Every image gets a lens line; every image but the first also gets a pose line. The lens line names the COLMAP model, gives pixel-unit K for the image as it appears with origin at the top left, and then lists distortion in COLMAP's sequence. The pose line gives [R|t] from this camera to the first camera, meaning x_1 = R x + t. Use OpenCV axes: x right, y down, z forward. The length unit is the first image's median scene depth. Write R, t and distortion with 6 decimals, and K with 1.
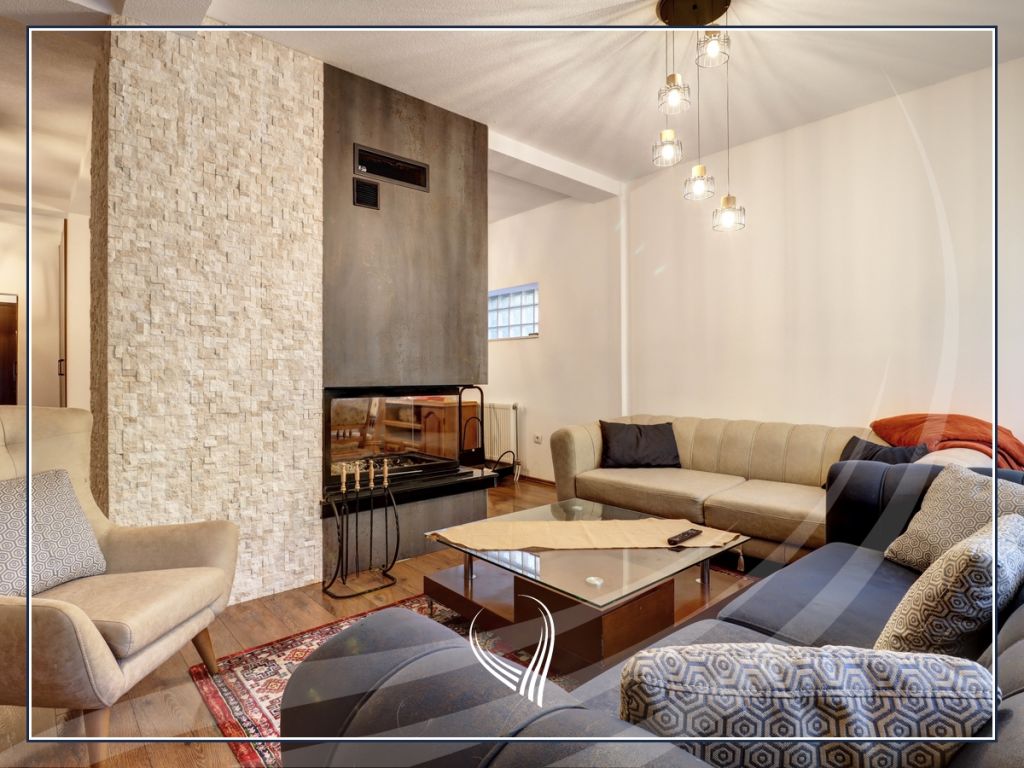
lens RADIAL K [[542.3, 0, 520.3], [0, 542.3, 373.4], [0, 0, 1]] dist [0.003703, -0.017562]
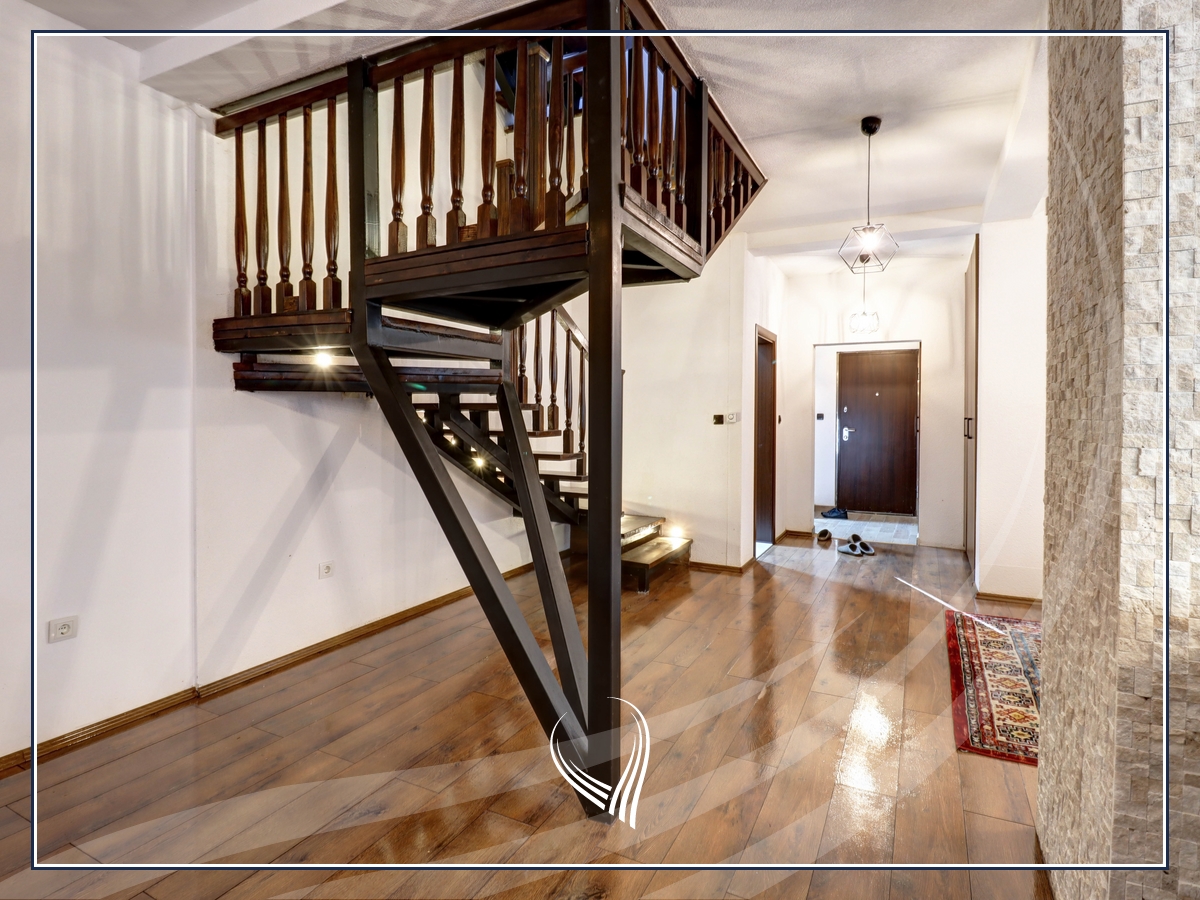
lens RADIAL K [[638.0, 0, 597.5], [0, 638.0, 423.3], [0, 0, 1]] dist [-0.005064, -0.002441]
pose [[0.352106, 0.019199, -0.935763, -0.325257], [-0.003448, 0.999809, 0.019215, -0.060589], [0.935954, -0.003539, 0.352105, 0.315031]]
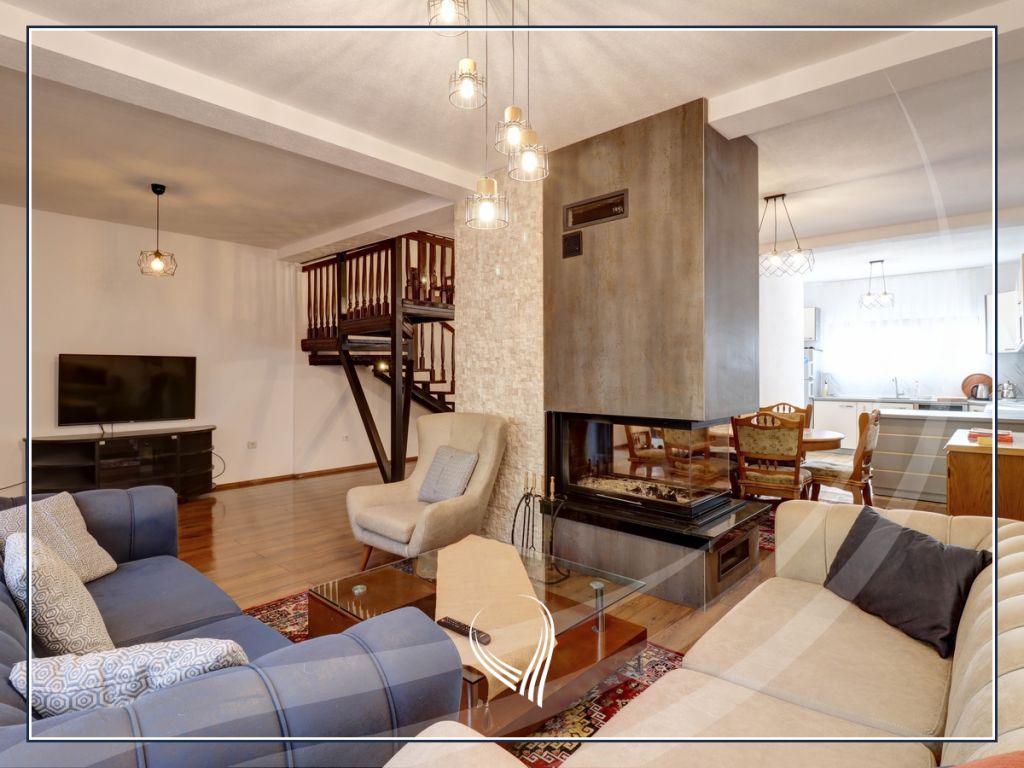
lens RADIAL K [[542.3, 0, 520.3], [0, 542.3, 373.4], [0, 0, 1]] dist [0.003703, -0.017562]
pose [[0.090570, 0.004087, -0.995882, 0.874884], [0.001562, 0.999990, 0.004246, -0.065377], [0.995889, -0.001940, 0.090562, 0.806791]]
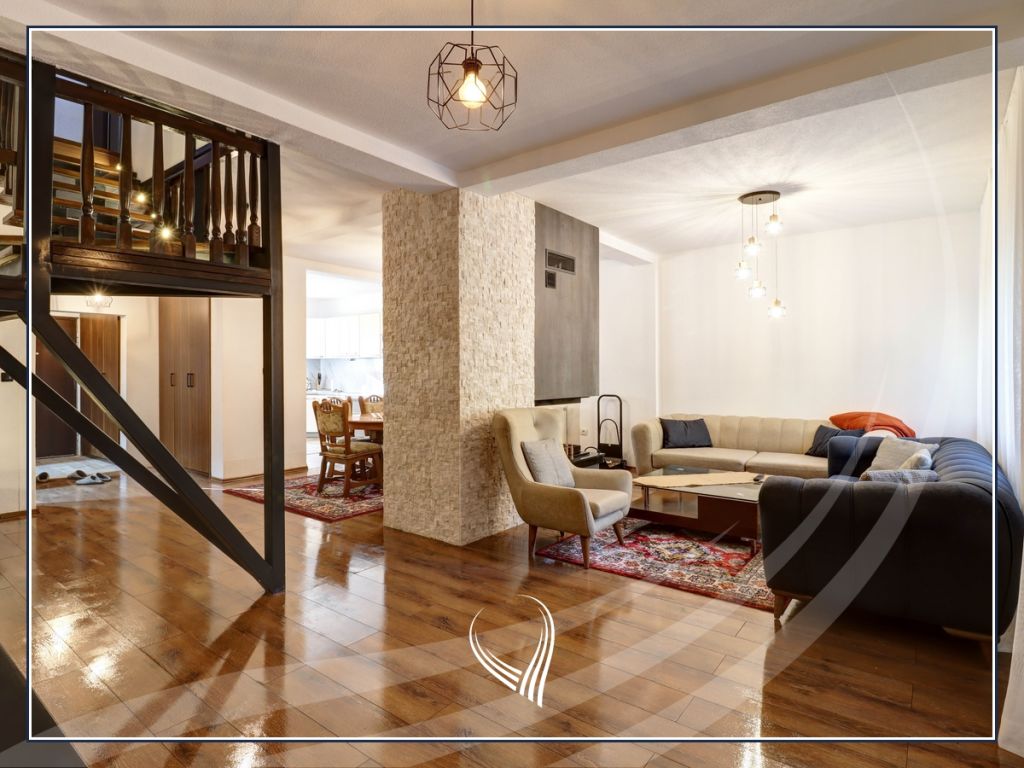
lens RADIAL K [[542.3, 0, 520.3], [0, 542.3, 373.4], [0, 0, 1]] dist [0.003703, -0.017562]
pose [[0.984911, -0.001156, 0.173059, -0.668360], [0.000545, 0.999993, 0.003579, -0.059921], [-0.173062, -0.003431, 0.984905, -0.583964]]
